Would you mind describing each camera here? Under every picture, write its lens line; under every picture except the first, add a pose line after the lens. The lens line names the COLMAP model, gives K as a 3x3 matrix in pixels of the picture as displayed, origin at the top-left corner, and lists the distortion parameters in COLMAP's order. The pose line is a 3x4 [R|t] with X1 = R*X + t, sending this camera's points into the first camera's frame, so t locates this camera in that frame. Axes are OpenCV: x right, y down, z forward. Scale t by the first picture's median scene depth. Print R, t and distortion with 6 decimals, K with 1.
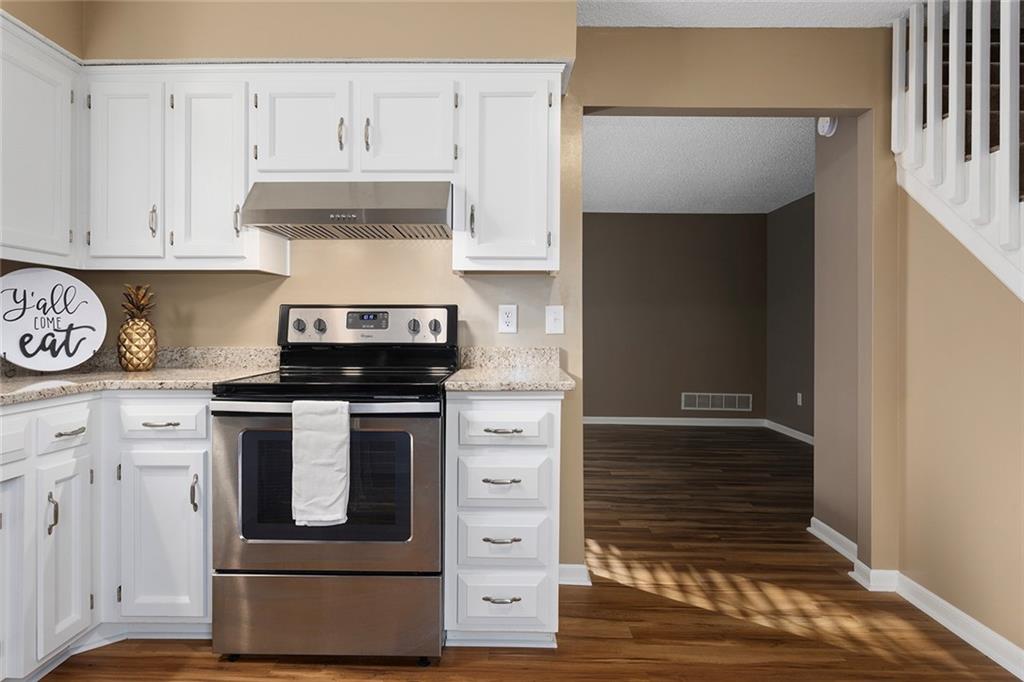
lens RADIAL K [[588.9, 0, 504.5], [0, 588.9, 325.8], [0, 0, 1]] dist [-0.003678, -0.001317]
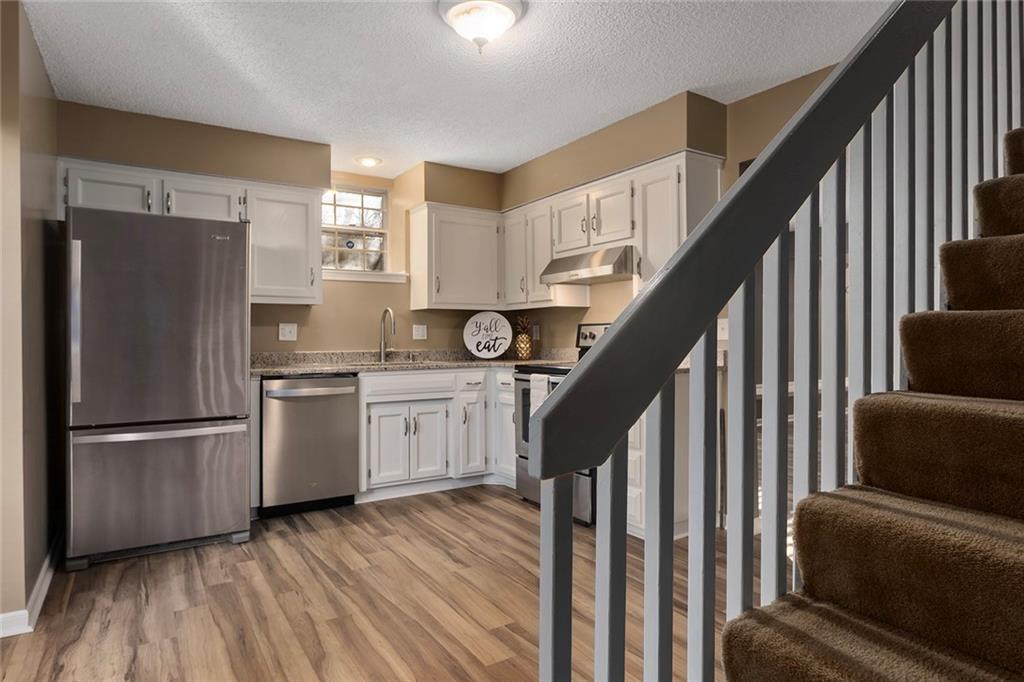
lens RADIAL K [[592.2, 0, 509.1], [0, 592.2, 337.1], [0, 0, 1]] dist [-0.002690, 0.001081]
pose [[0.559421, -0.009675, -0.828827, 1.089219], [0.012952, 0.999912, -0.002930, 0.005033], [0.828783, -0.009096, 0.559497, -0.169162]]
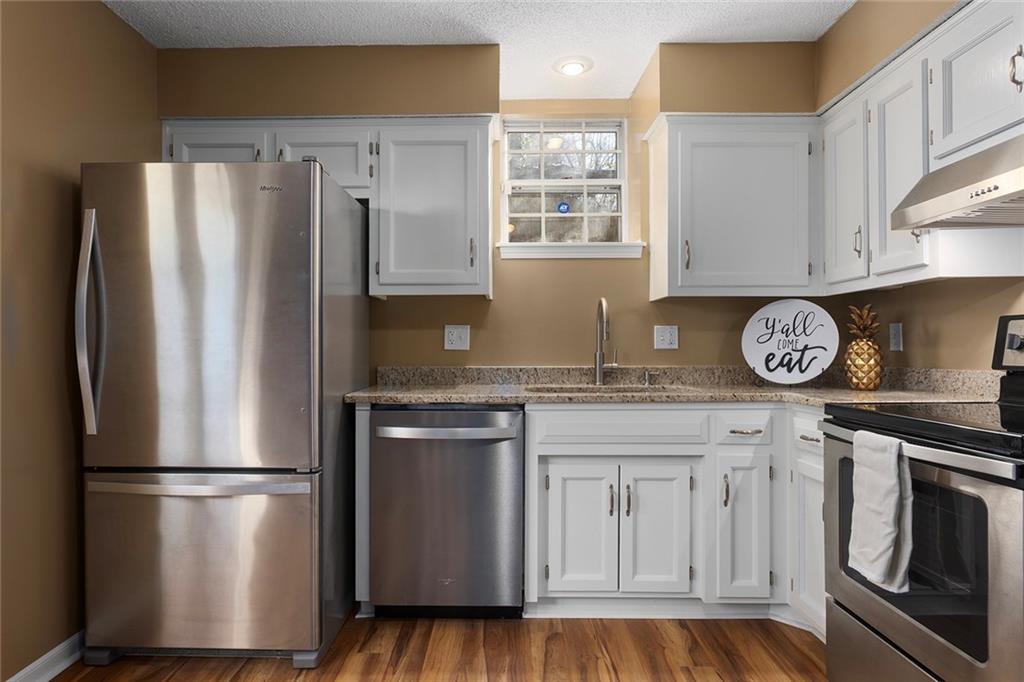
lens RADIAL K [[602.3, 0, 495.6], [0, 602.3, 348.6], [0, 0, 1]] dist [-0.006924, 0.004966]
pose [[0.004742, -0.004774, -0.999977, 0.453525], [0.006960, 0.999965, -0.004741, 0.005655], [0.999965, -0.006937, 0.004775, 0.388533]]
